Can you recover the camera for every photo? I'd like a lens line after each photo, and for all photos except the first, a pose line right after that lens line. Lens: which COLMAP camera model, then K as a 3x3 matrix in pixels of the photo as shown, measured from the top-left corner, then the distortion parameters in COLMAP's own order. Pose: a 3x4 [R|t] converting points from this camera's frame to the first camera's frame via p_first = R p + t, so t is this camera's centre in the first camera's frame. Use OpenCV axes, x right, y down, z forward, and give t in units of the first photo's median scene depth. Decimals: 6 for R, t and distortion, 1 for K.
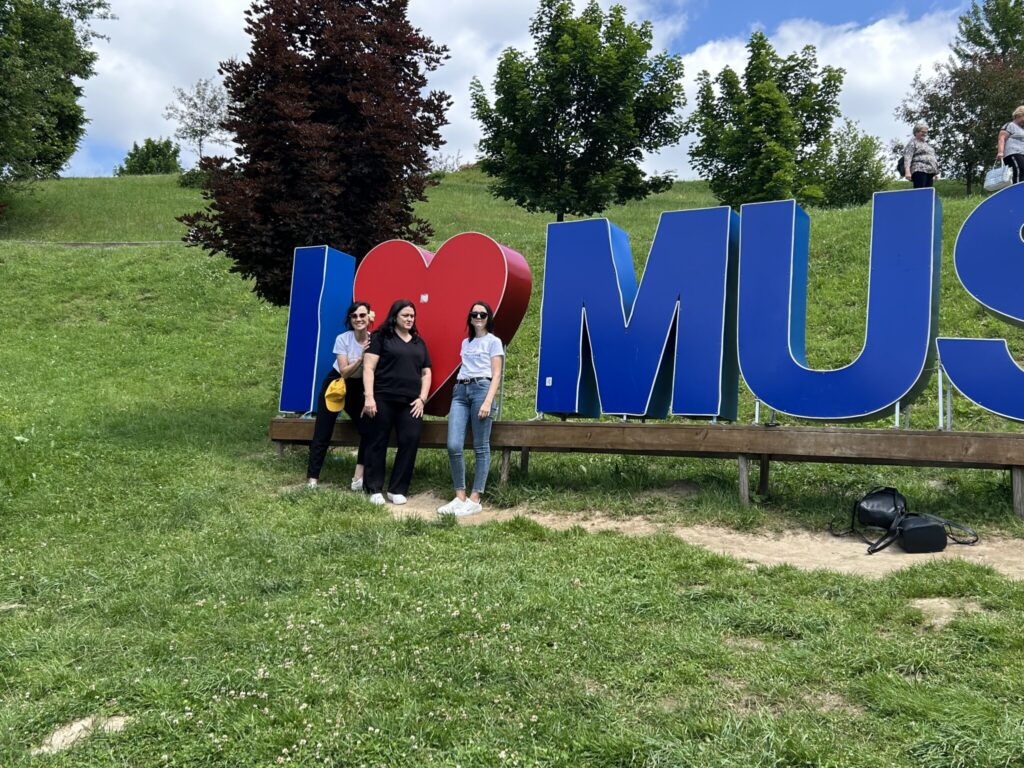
lens RADIAL K [[1025.1, 0, 512.0], [0, 1025.1, 384.0], [0, 0, 1]] dist [0.123129, -0.302765]
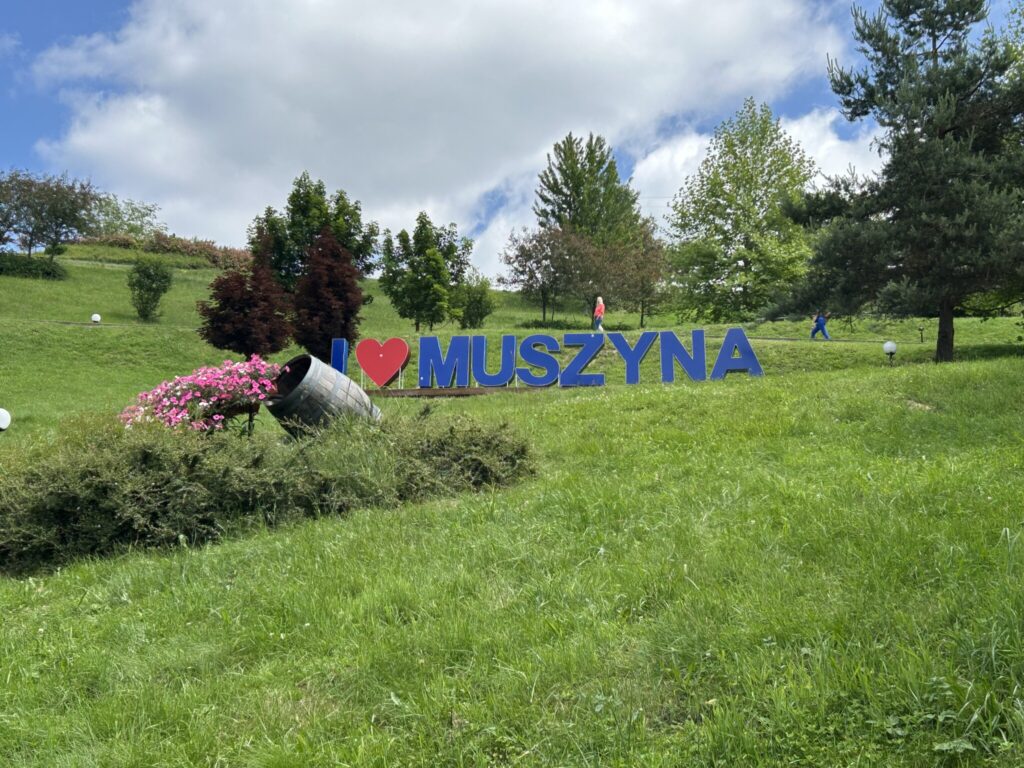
lens RADIAL K [[1390.1, 0, 512.0], [0, 1390.1, 384.0], [0, 0, 1]] dist [0.005925, 0.007503]
pose [[0.932197, 0.033934, 0.360358, -1.200987], [-0.000588, 0.995736, -0.092243, 0.391976], [-0.361952, 0.085777, 0.928242, -3.102804]]
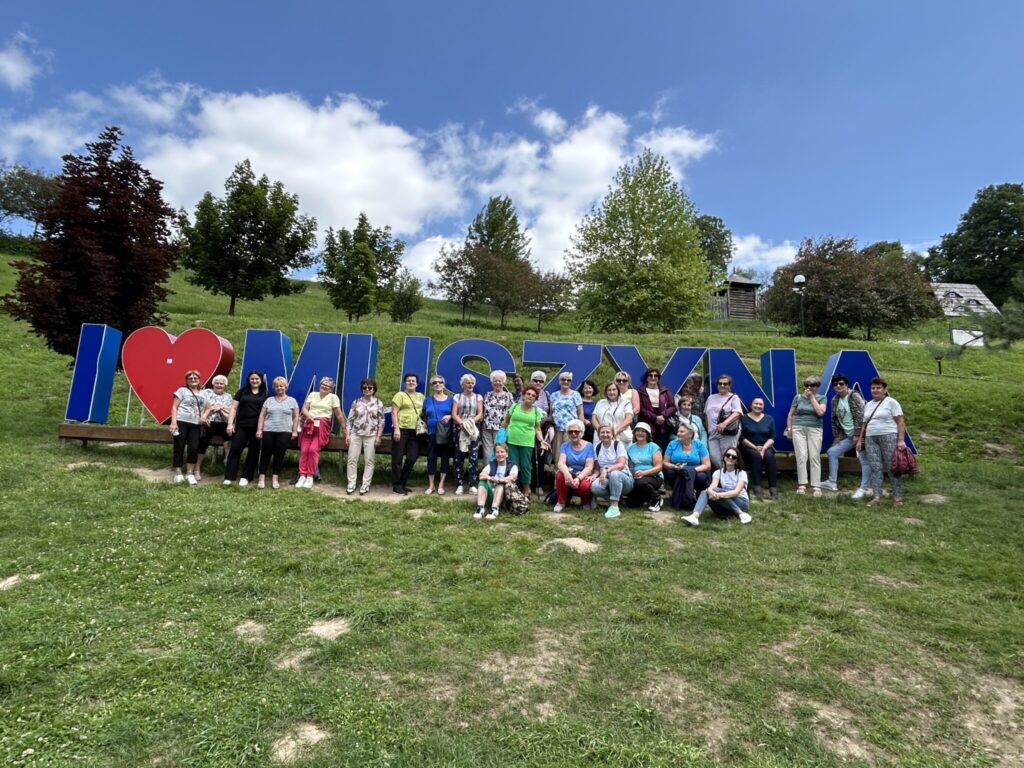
lens RADIAL K [[627.9, 0, 512.0], [0, 627.9, 384.0], [0, 0, 1]] dist [-0.008790, -0.004045]
pose [[0.881646, 0.062682, 0.467731, -0.059853], [-0.047291, 0.997886, -0.044588, -0.019759], [-0.469537, 0.017191, 0.882746, -0.230942]]
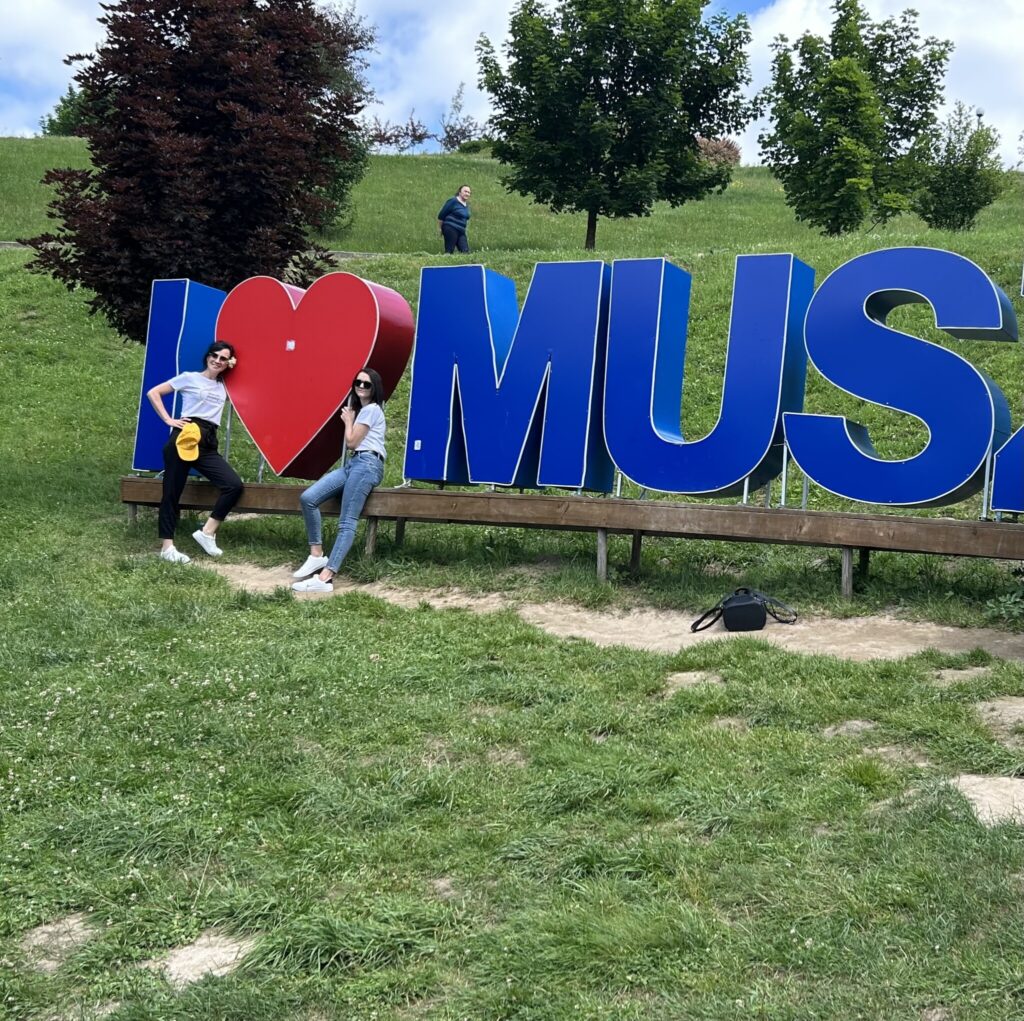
lens RADIAL K [[1362.3, 0, 671.0], [0, 1362.3, 509.0], [0, 0, 1]] dist [0.143495, -0.366251]
pose [[0.998348, 0.018066, 0.054535, 0.156648], [-0.021398, 0.997899, 0.061160, -0.020090], [-0.053315, -0.062226, 0.996637, -0.179243]]
